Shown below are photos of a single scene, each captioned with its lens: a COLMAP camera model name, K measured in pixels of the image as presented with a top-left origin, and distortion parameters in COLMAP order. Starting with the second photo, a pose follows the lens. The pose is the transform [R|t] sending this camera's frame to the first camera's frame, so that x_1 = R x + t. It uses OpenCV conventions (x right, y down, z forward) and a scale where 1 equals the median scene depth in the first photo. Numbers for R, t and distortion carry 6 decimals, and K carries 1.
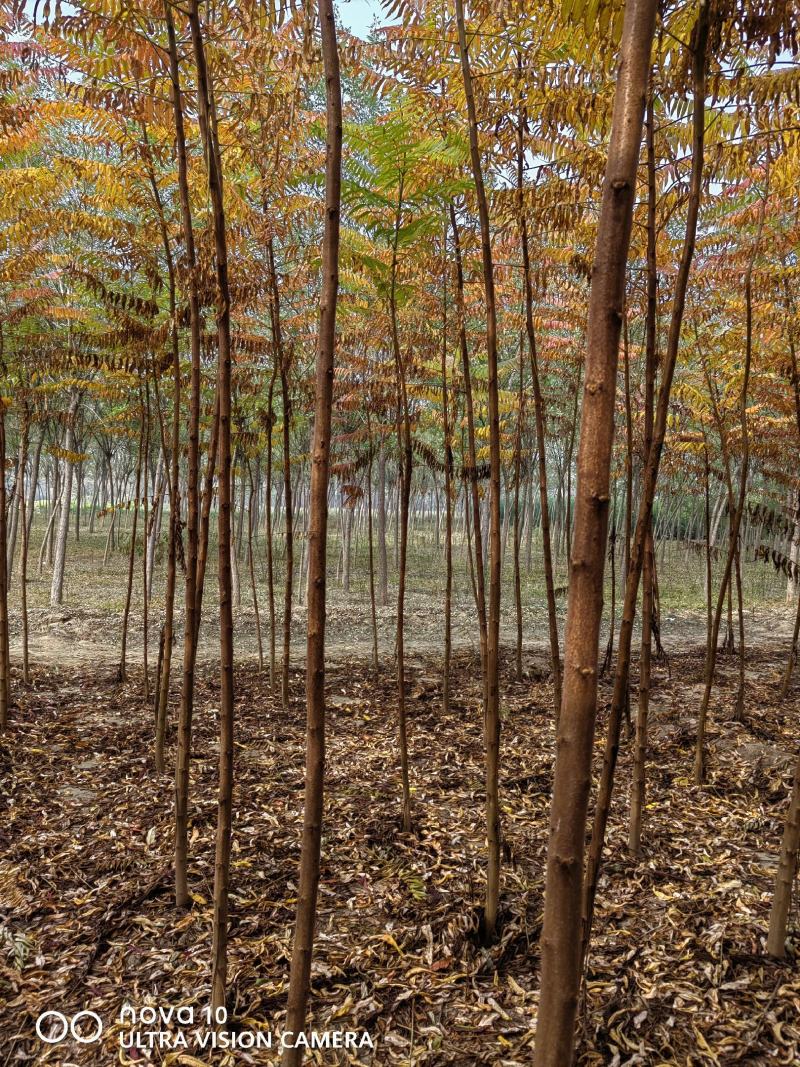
lens RADIAL K [[847.9, 0, 401.9], [0, 847.9, 533.9], [0, 0, 1]] dist [0.047186, -0.048642]
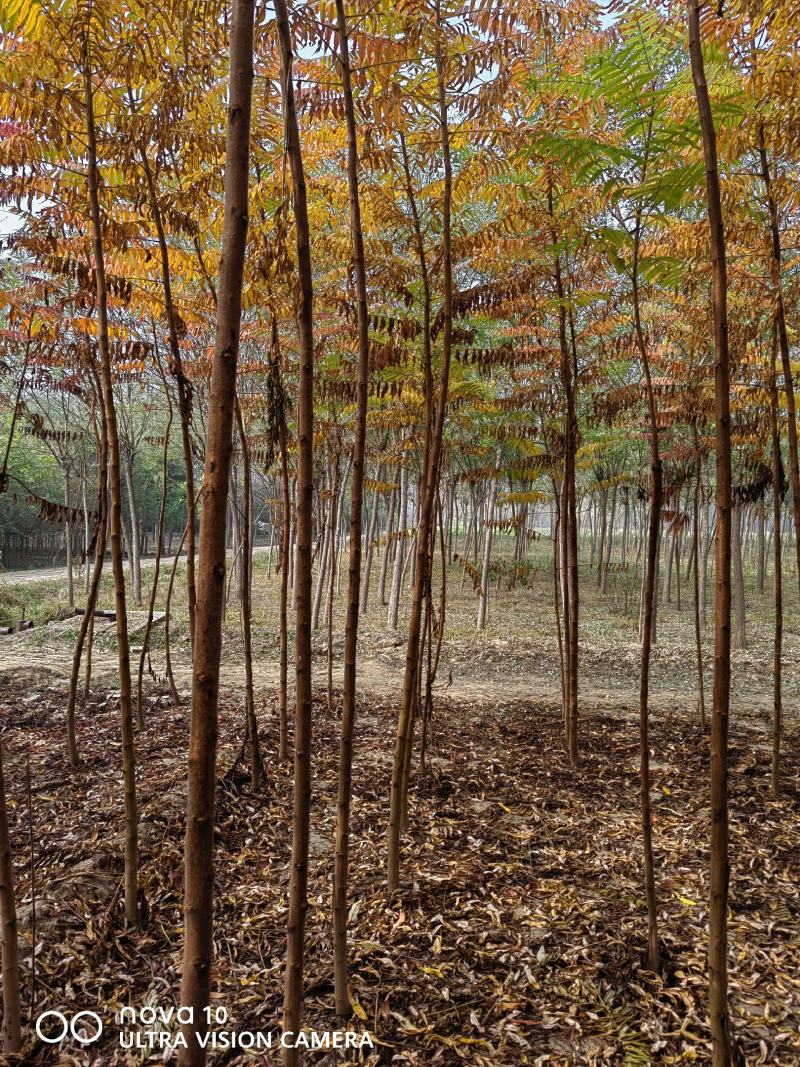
lens RADIAL K [[847.9, 0, 403.1], [0, 847.9, 533.6], [0, 0, 1]] dist [0.047186, -0.048642]
pose [[0.900885, -0.004088, -0.434038, 0.126900], [-0.008006, 0.999629, -0.026032, -0.015487], [0.433983, 0.026926, 0.900518, 0.189019]]
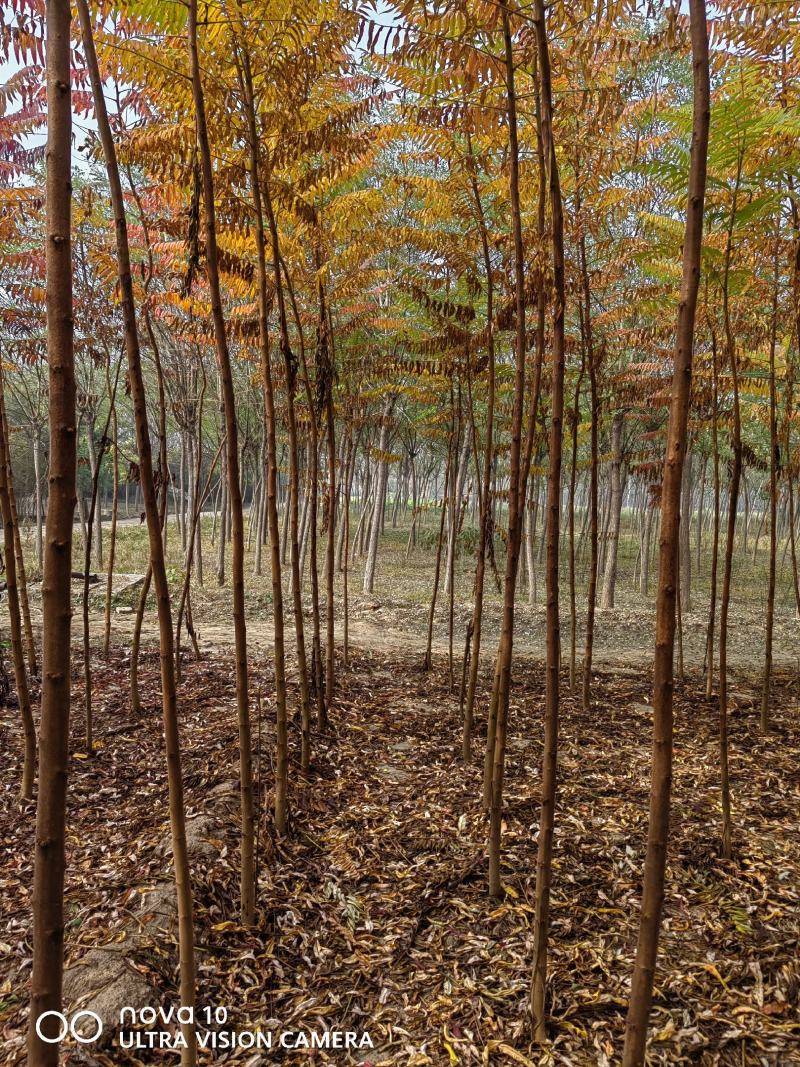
lens RADIAL K [[847.9, 0, 401.5], [0, 847.9, 535.8], [0, 0, 1]] dist [0.047186, -0.048642]
pose [[0.943487, 0.026882, -0.330318, -0.027148], [-0.025351, 0.999639, 0.008943, -0.002435], [0.330439, -0.000063, 0.943827, -0.002481]]
